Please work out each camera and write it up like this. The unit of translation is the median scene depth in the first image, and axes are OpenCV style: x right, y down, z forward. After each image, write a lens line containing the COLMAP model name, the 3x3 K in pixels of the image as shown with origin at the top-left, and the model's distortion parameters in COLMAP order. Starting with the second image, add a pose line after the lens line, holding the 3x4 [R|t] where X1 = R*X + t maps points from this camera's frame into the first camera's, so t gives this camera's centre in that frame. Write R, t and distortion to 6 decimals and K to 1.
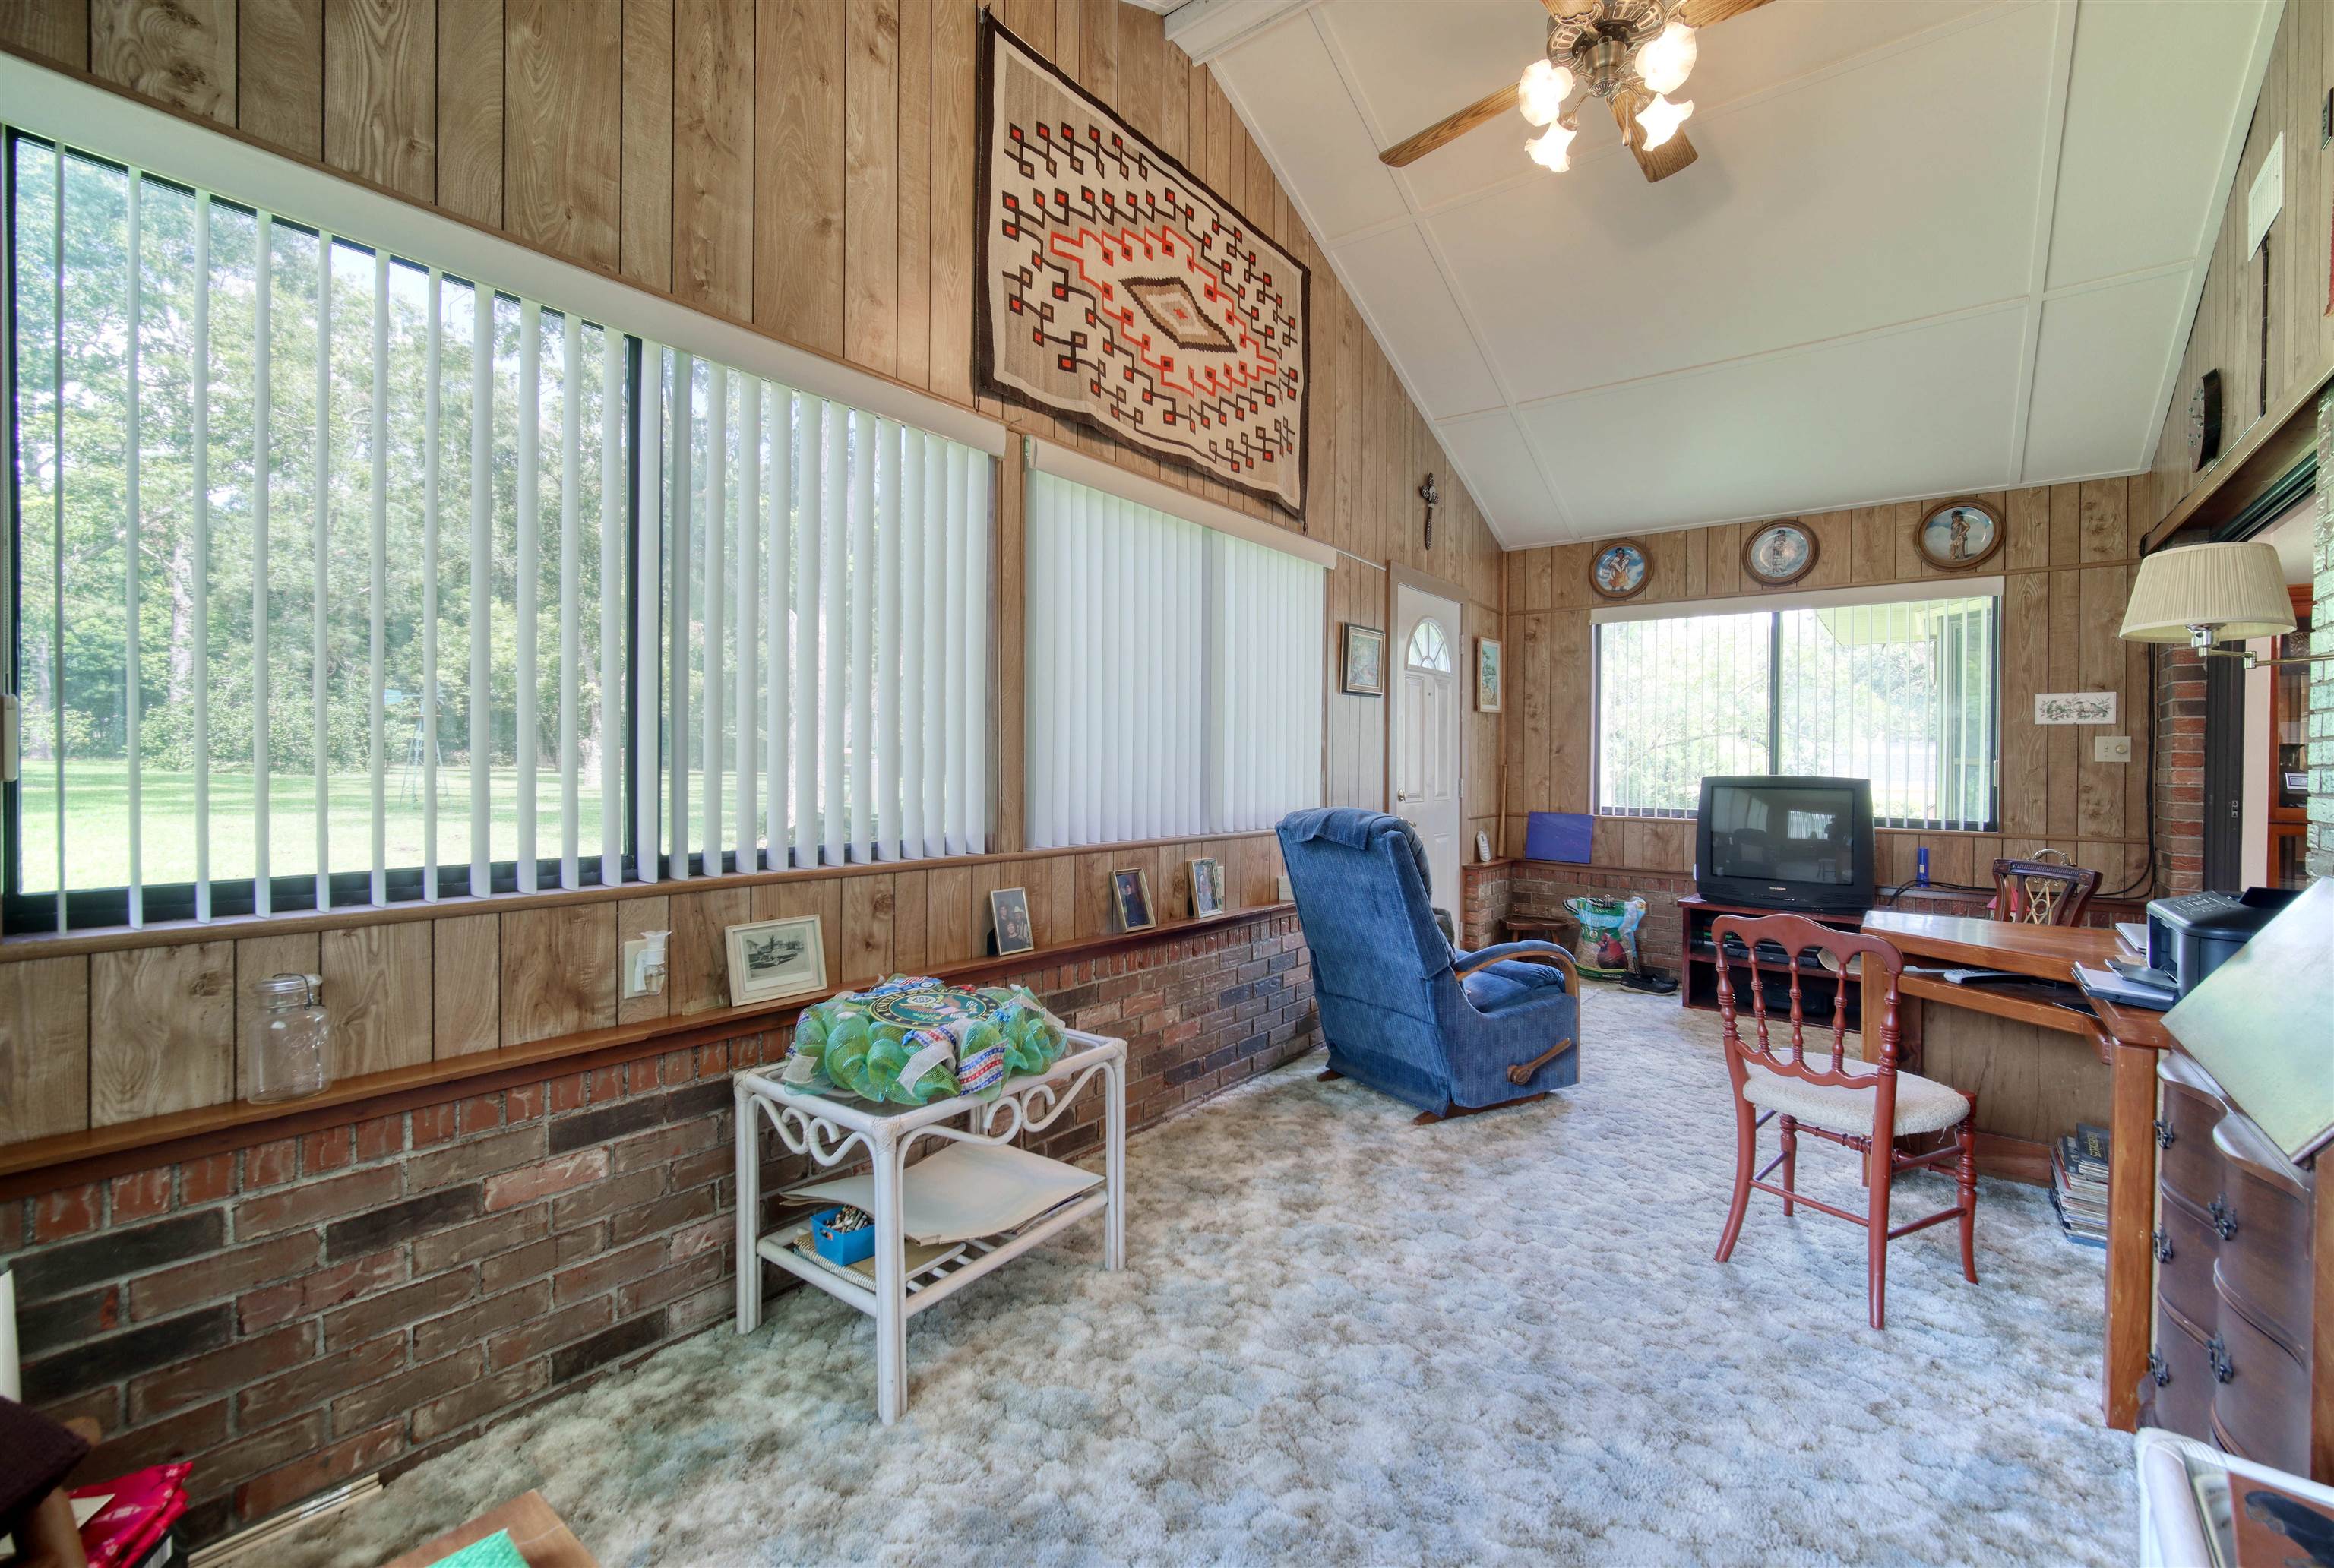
lens RADIAL K [[974.4, 0, 1168.2], [0, 974.4, 771.9], [0, 0, 1]] dist [-0.000059, -0.000034]
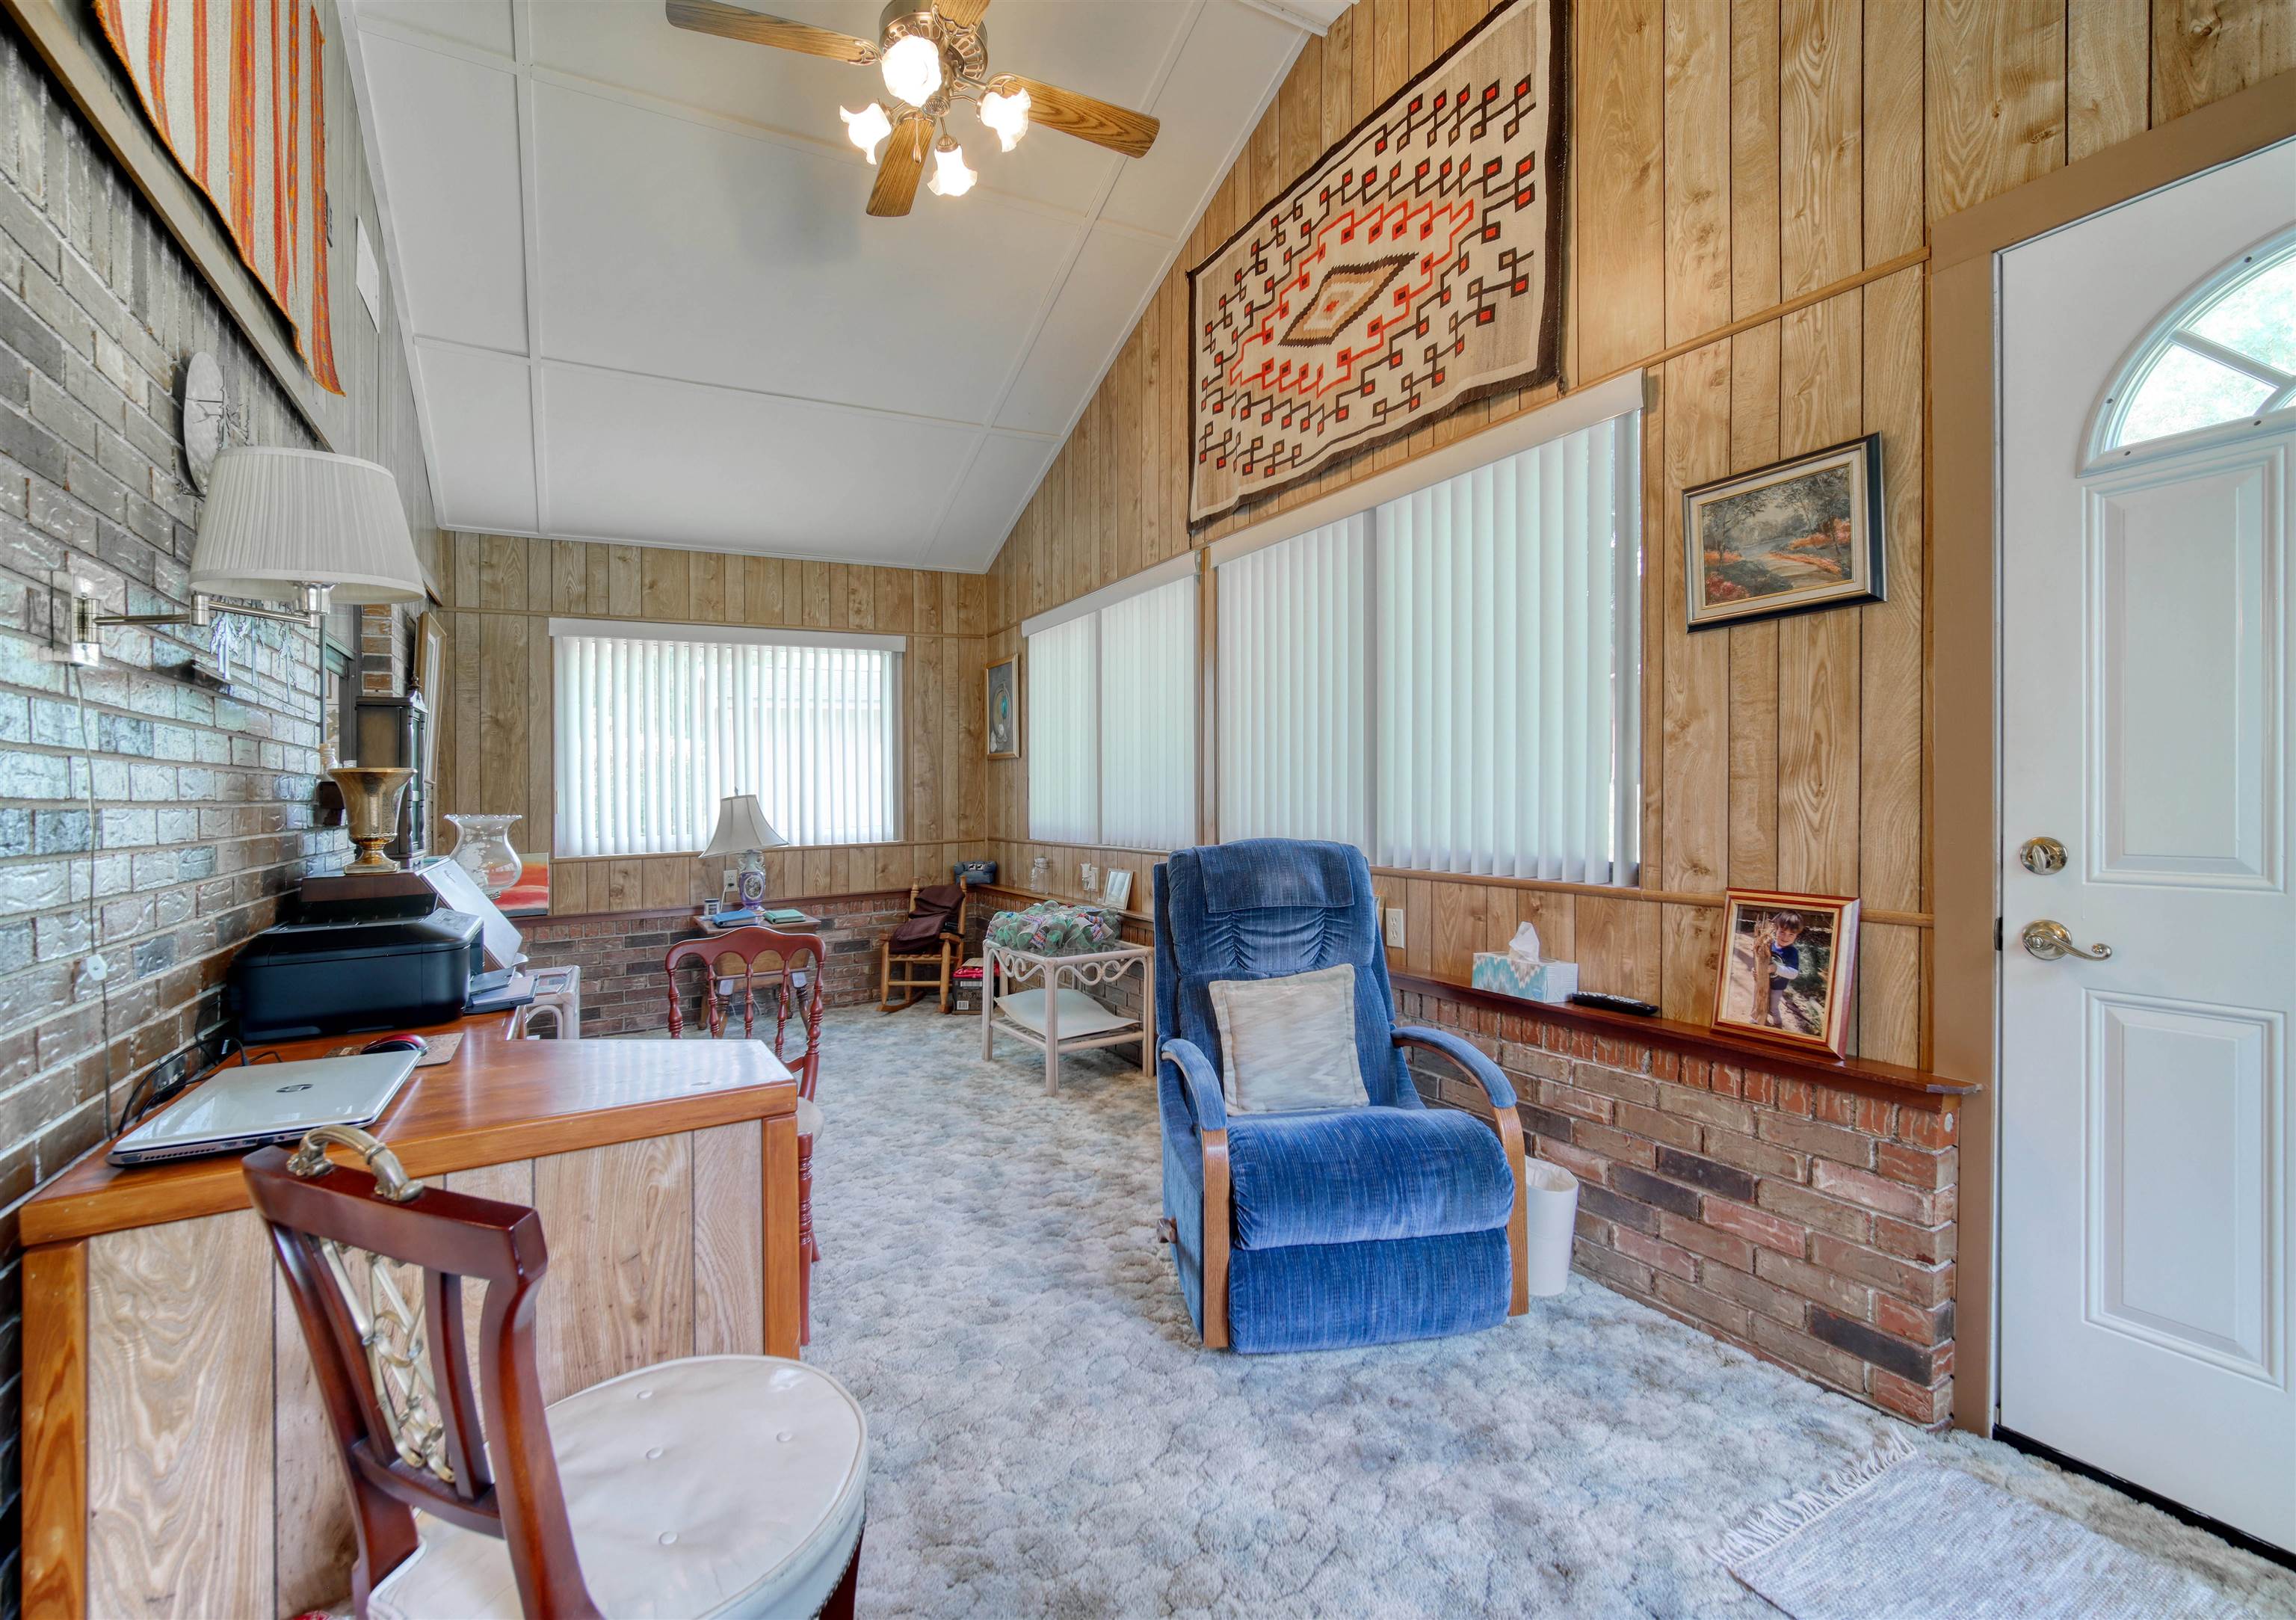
lens RADIAL K [[1017.8, 0, 1148.0], [0, 1017.8, 810.0], [0, 0, 1]] dist [-0.003696, -0.000082]
pose [[-0.382540, 0.000047, -0.923939, 0.978614], [-0.004954, 0.999986, 0.002102, 0.014687], [0.923926, 0.005381, -0.382534, 1.204372]]
